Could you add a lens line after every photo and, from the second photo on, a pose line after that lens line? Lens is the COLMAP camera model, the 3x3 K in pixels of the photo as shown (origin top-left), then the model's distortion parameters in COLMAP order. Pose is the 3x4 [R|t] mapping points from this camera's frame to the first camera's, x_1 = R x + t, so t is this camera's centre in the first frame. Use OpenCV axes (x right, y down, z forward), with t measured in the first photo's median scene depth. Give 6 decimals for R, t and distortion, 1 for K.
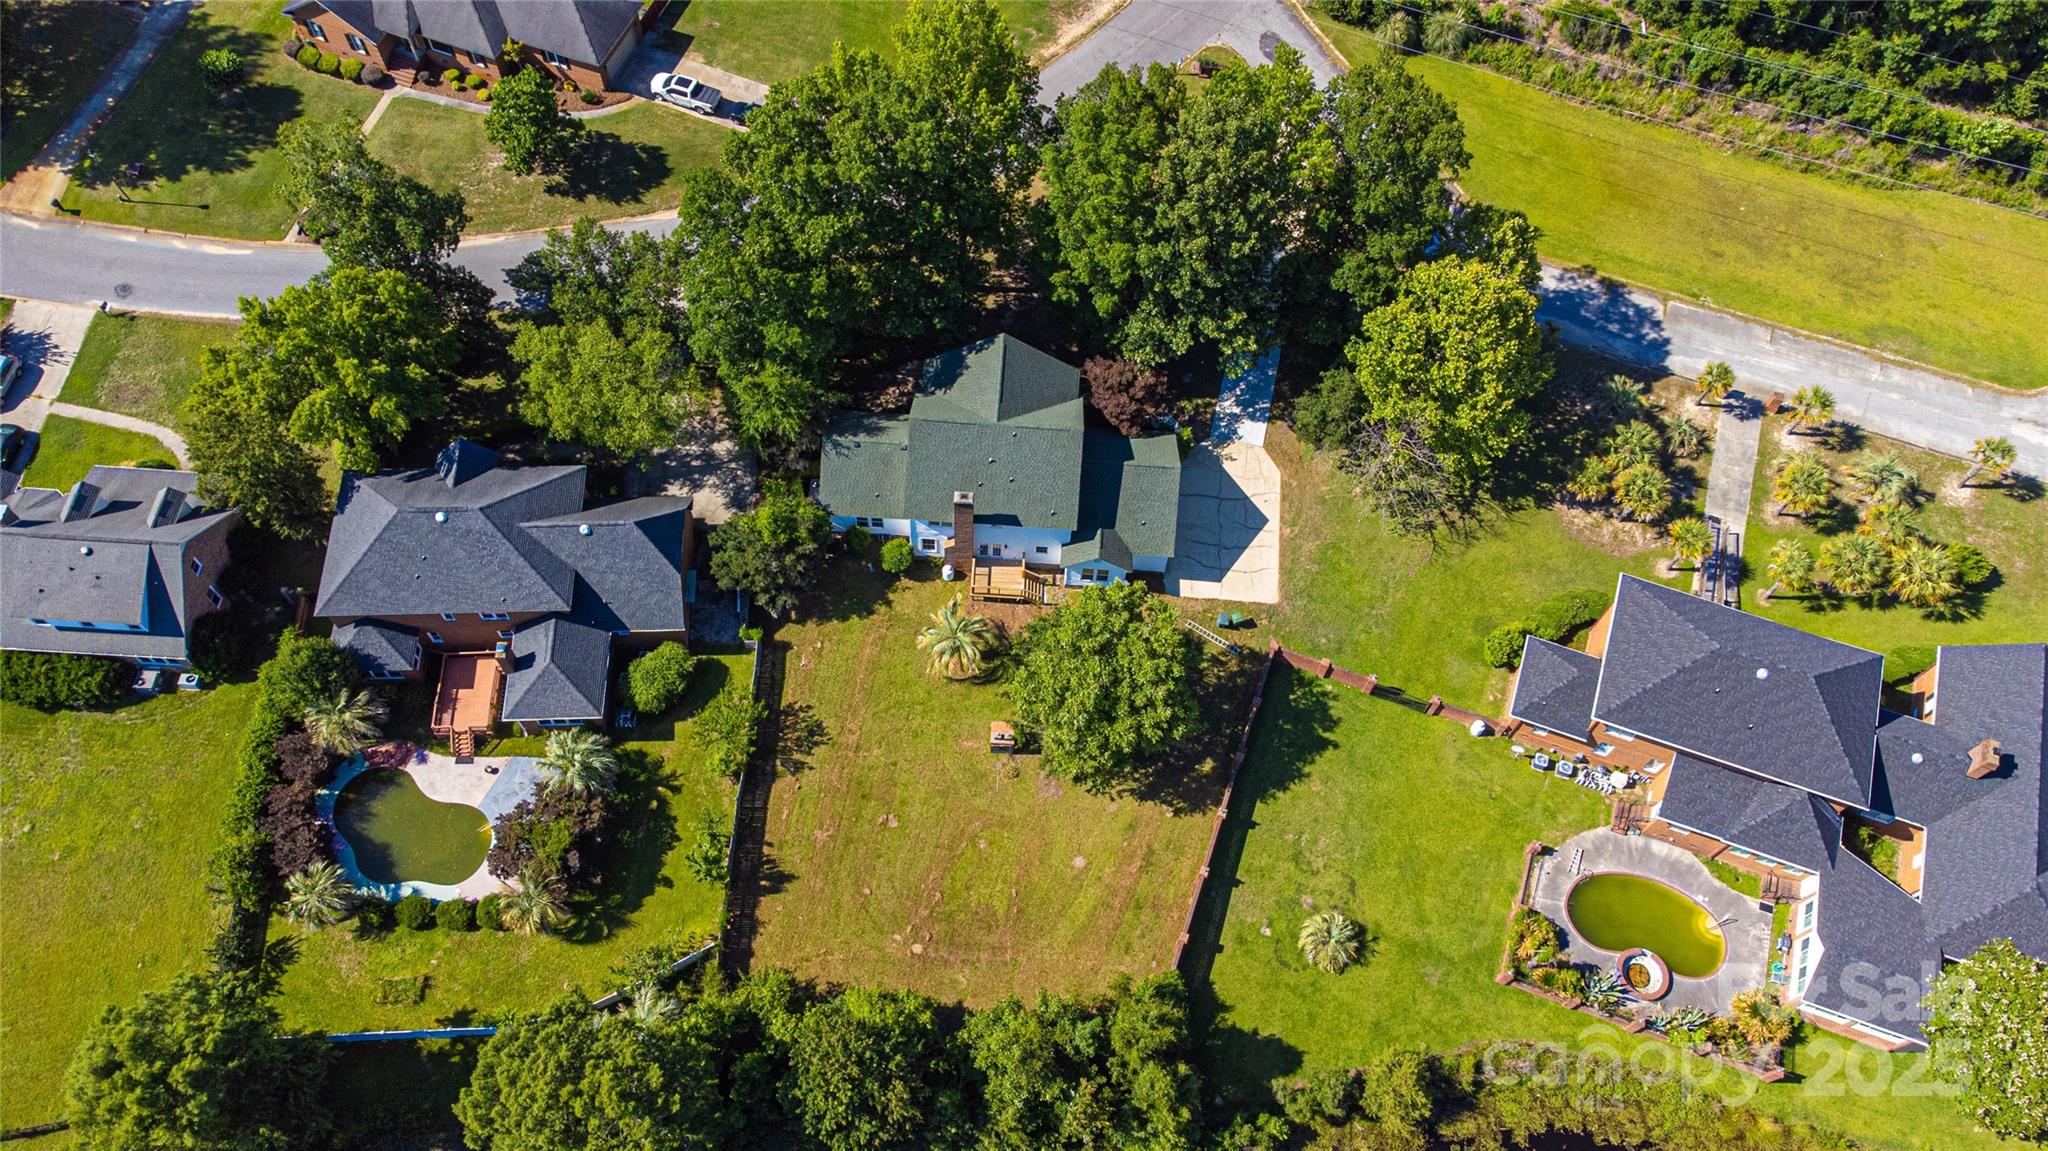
lens RADIAL K [[1492.9, 0, 1021.9], [0, 1492.9, 565.8], [0, 0, 1]] dist [0.024114, 0.025477]
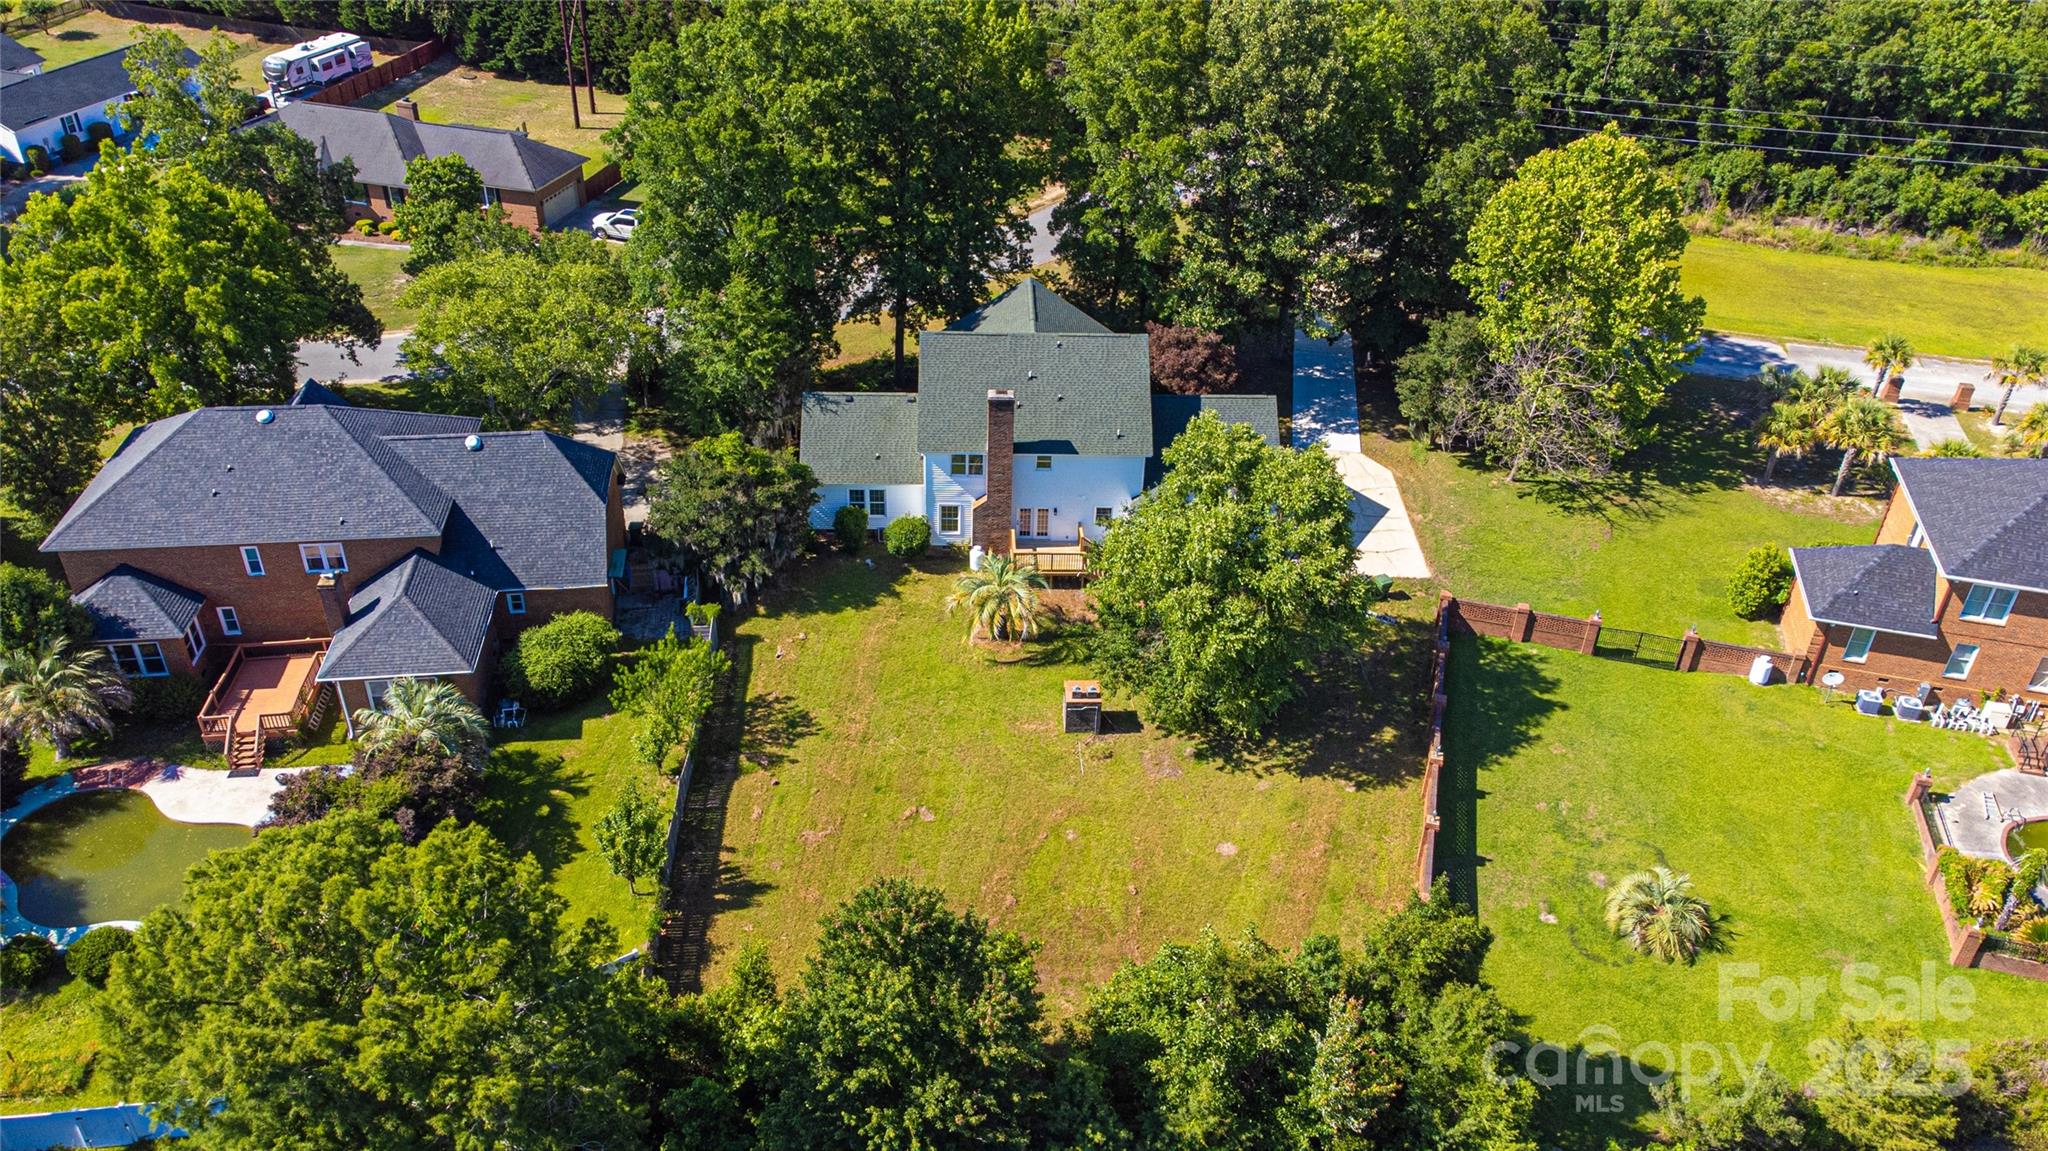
lens RADIAL K [[1492.9, 0, 1020.2], [0, 1492.9, 584.6], [0, 0, 1]] dist [0.024114, 0.025477]
pose [[0.996564, -0.049555, 0.066367, -0.081485], [0.074470, 0.886826, -0.456064, 0.367647], [-0.036256, 0.459439, 0.887469, 0.380427]]
